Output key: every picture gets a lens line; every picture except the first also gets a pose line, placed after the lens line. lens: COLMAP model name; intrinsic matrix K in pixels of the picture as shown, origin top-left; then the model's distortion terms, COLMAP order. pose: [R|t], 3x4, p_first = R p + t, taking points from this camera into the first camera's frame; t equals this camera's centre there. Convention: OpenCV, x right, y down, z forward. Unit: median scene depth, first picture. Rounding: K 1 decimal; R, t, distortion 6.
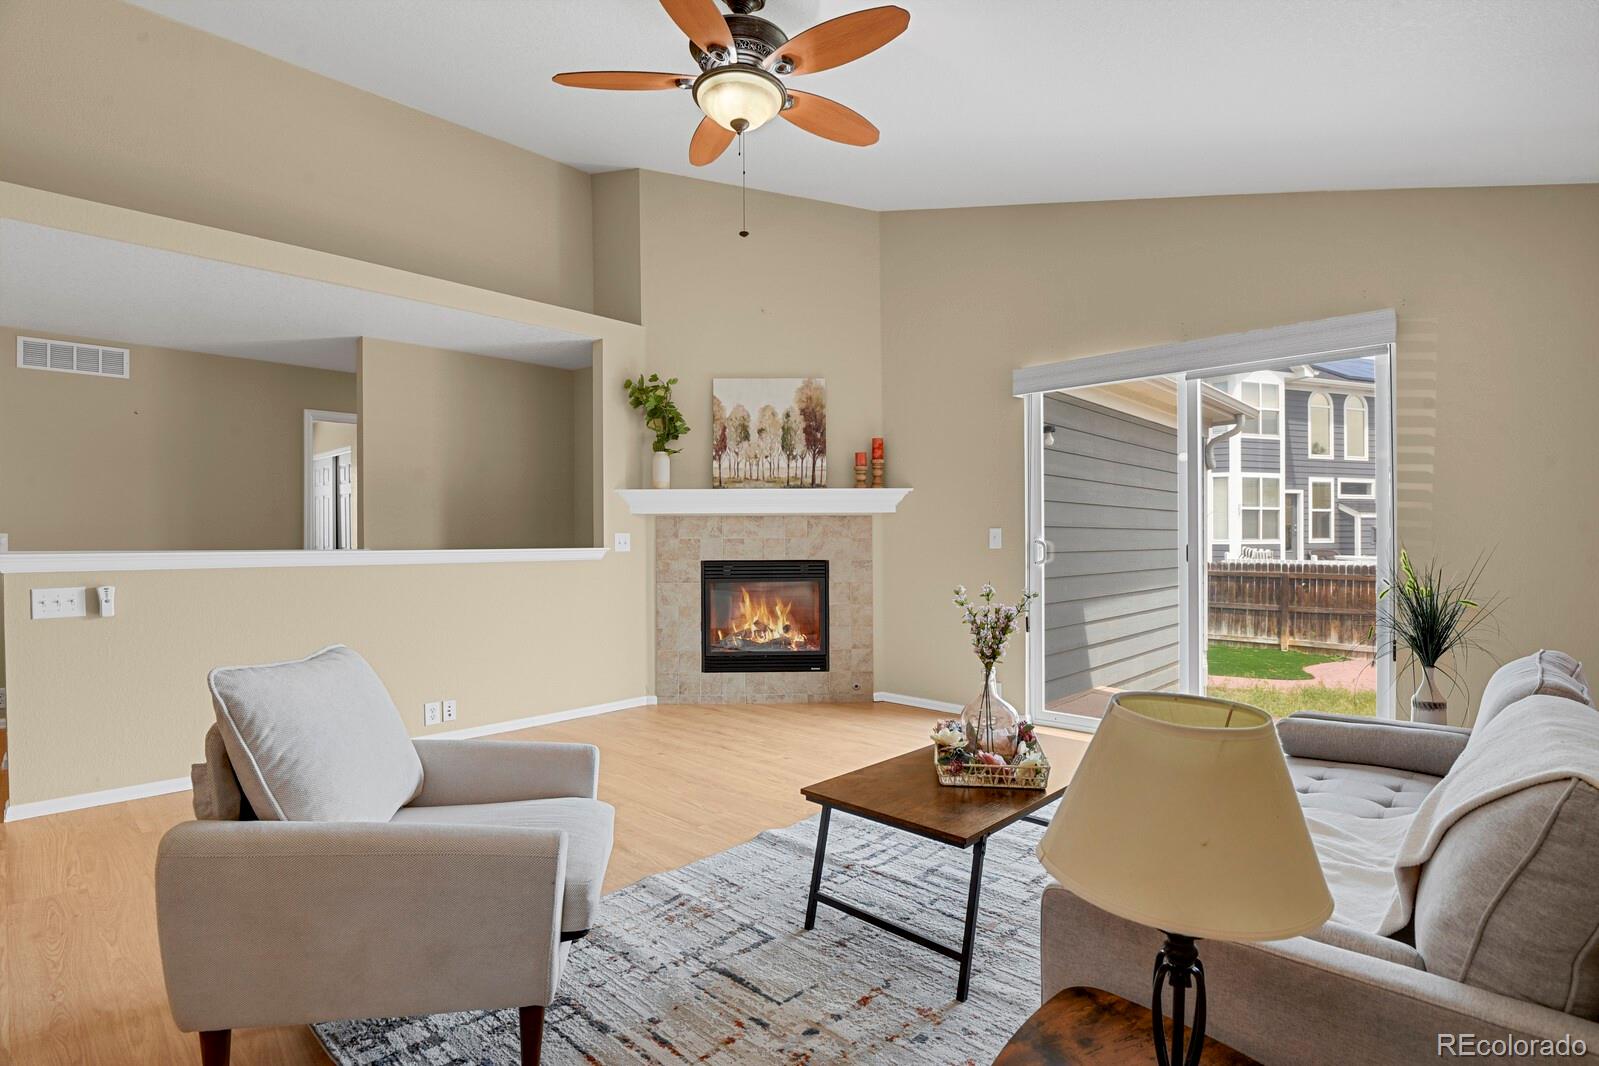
lens RADIAL K [[780.5, 0, 813.5], [0, 780.5, 537.3], [0, 0, 1]] dist [-0.018454, -0.000101]
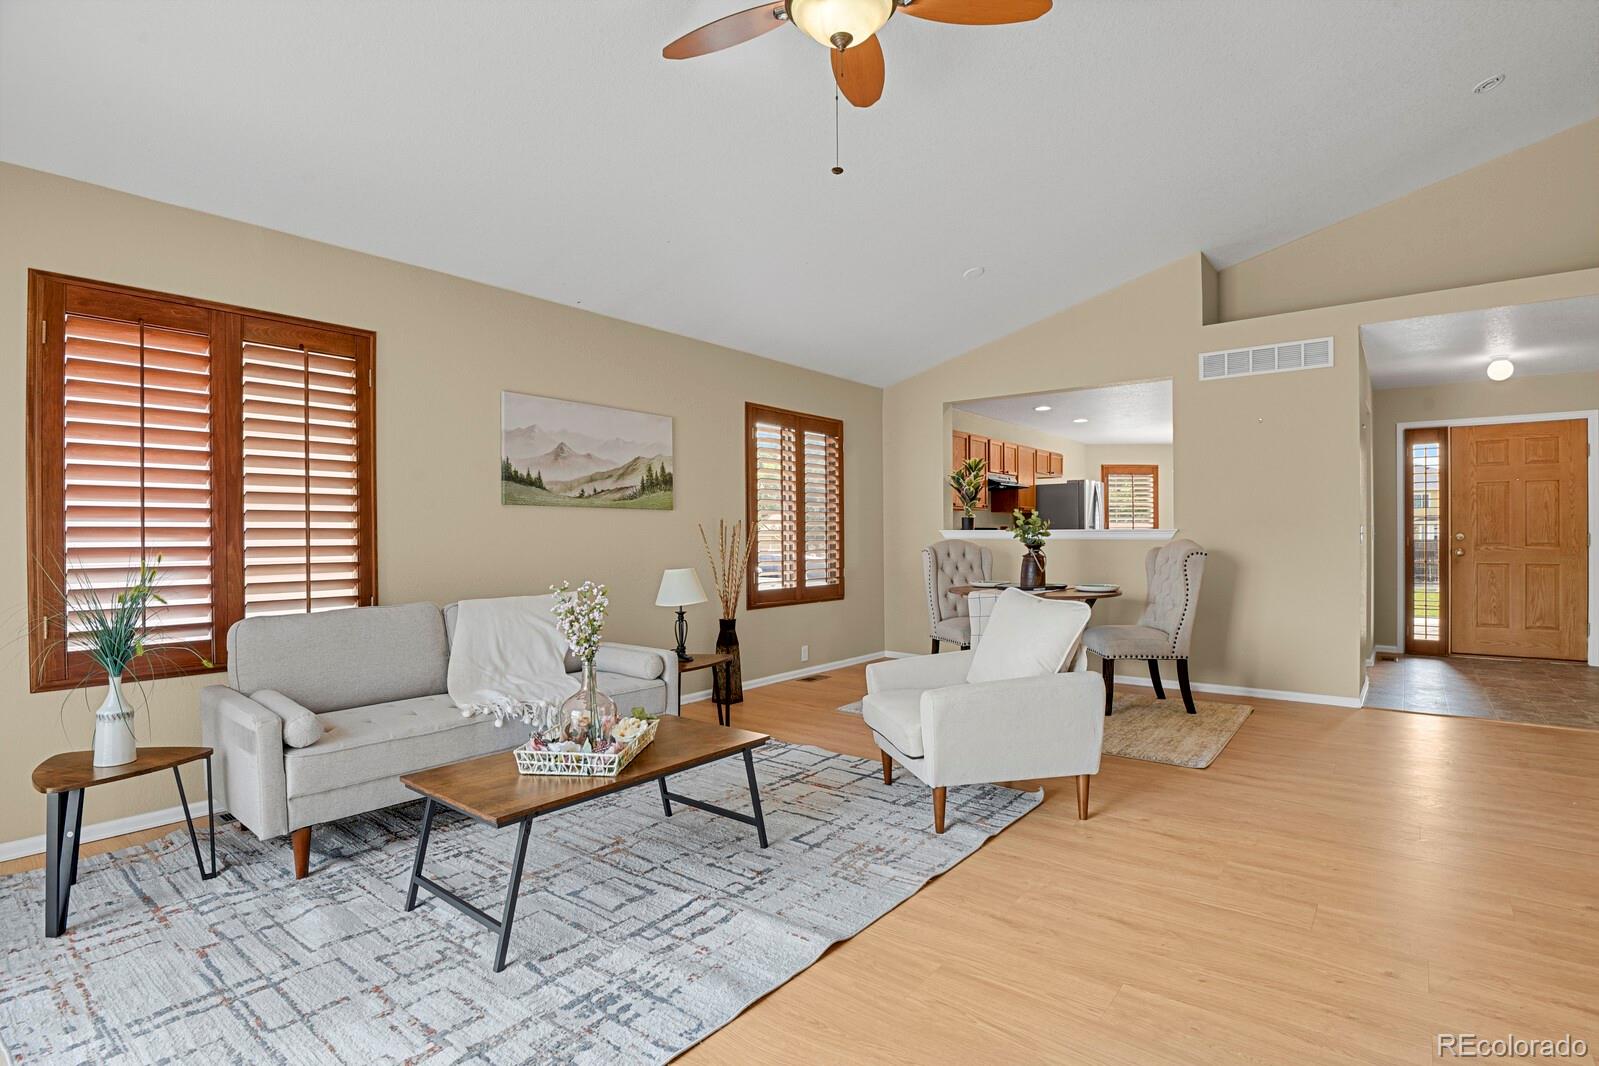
lens RADIAL K [[781.1, 0, 799.5], [0, 781.1, 533.0], [0, 0, 1]] dist [-0.020430, -0.008143]
pose [[-0.997344, 0.012136, -0.071818, 0.008965], [0.012399, 0.999918, -0.003215, 0.002323], [0.071773, -0.004097, -0.997413, 0.945377]]
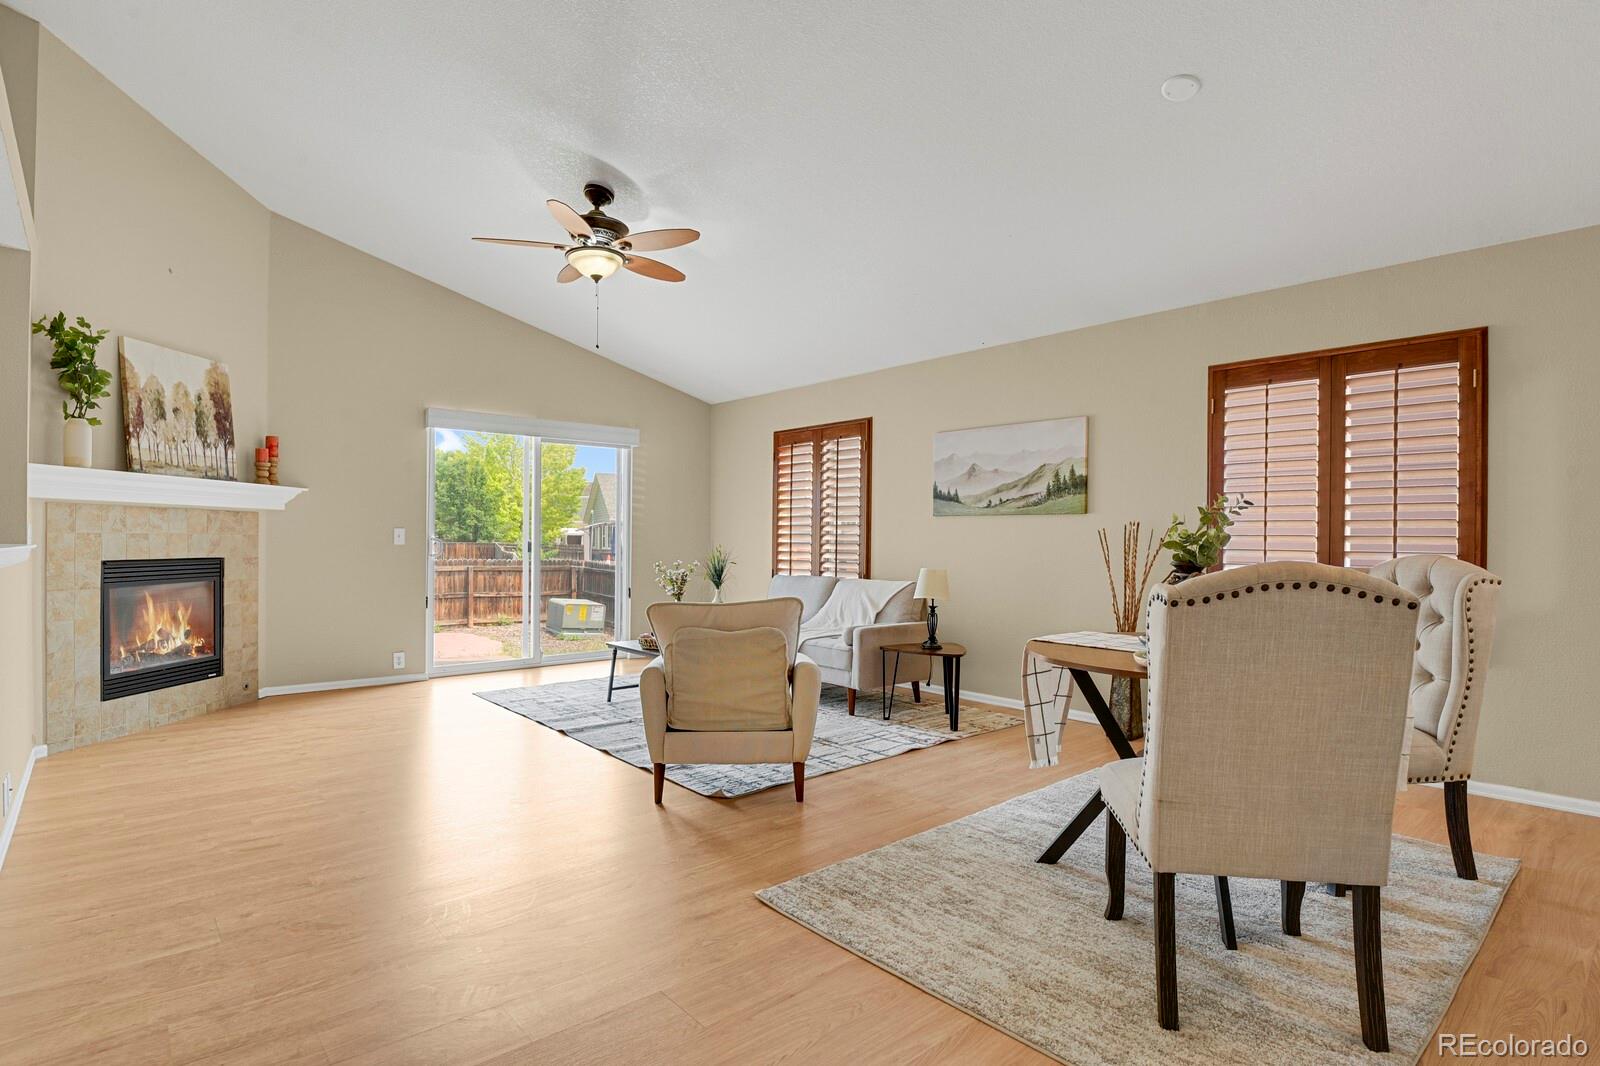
lens RADIAL K [[781.6, 0, 800.0], [0, 781.6, 533.0], [0, 0, 1]] dist [-0.020430, -0.008143]
pose [[0.103049, 0.013039, 0.994591, -0.844039], [-0.008191, 0.999891, -0.012260, 0.005515], [-0.994643, -0.006884, 0.103145, 0.214781]]
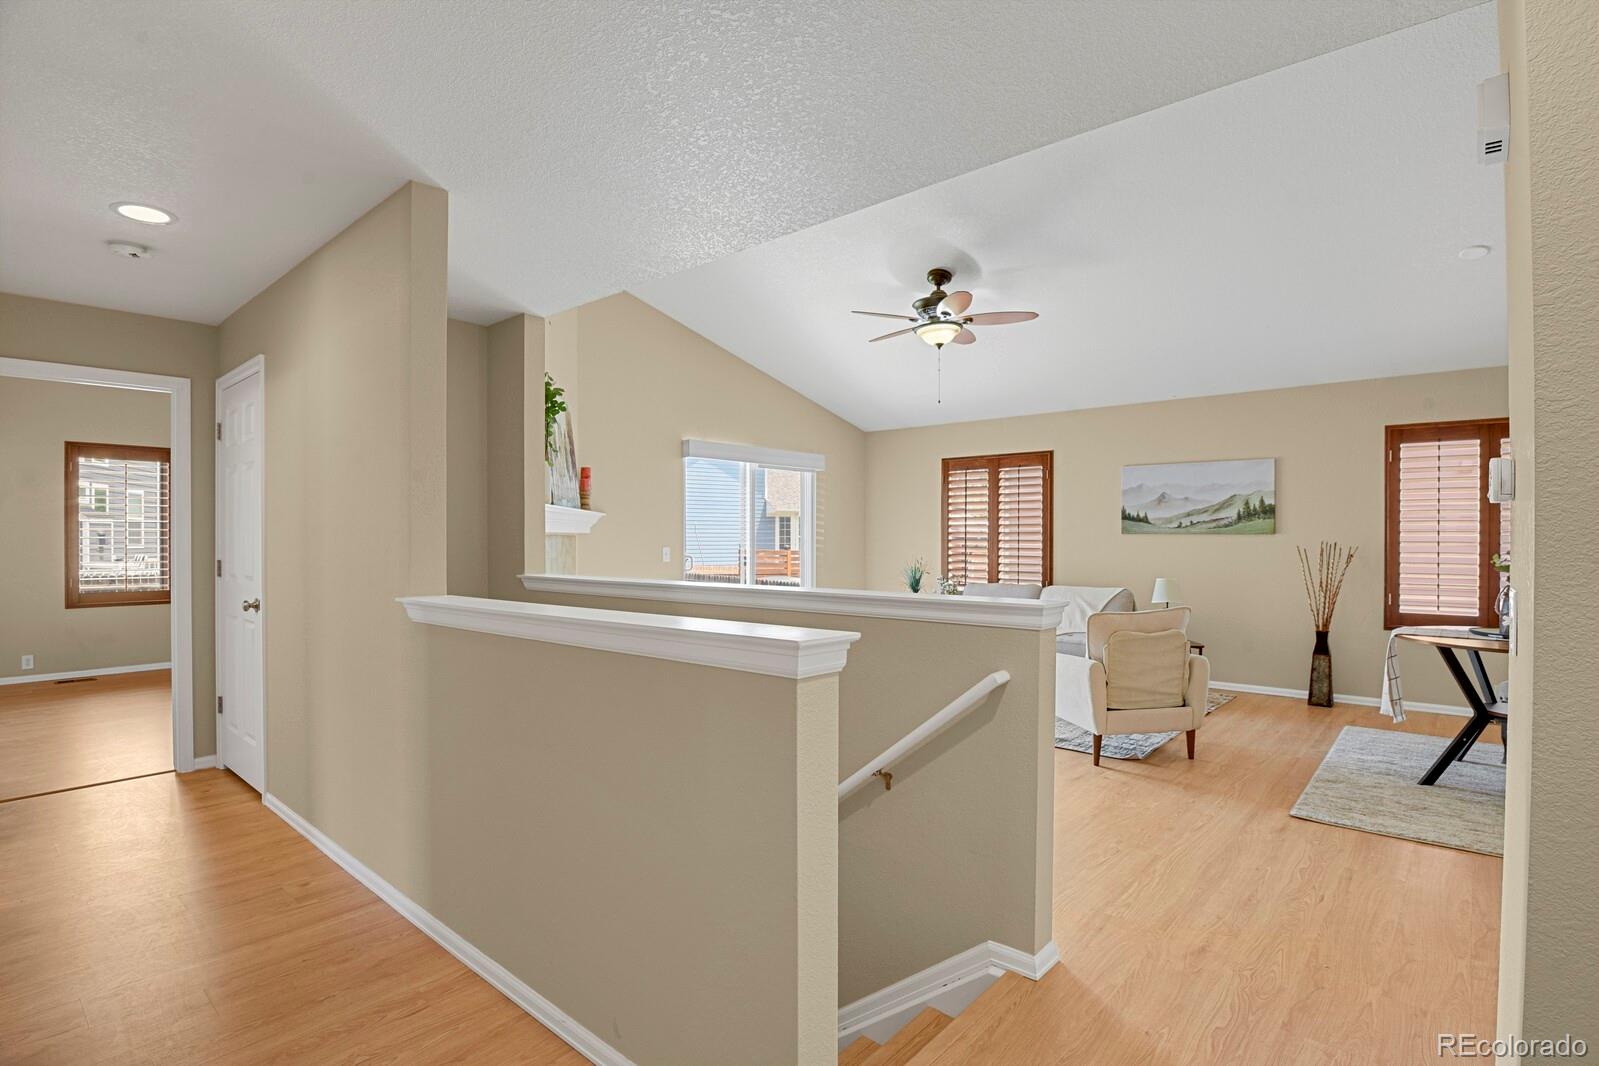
lens RADIAL K [[759.1, 0, 799.5], [0, 759.1, 533.0], [0, 0, 1]] dist [-0.031401, -0.000891]
pose [[-0.020394, 0.010219, 0.999740, -1.017760], [-0.000574, 0.999947, -0.010232, -0.020737], [-0.999792, -0.000783, -0.020387, 0.714600]]
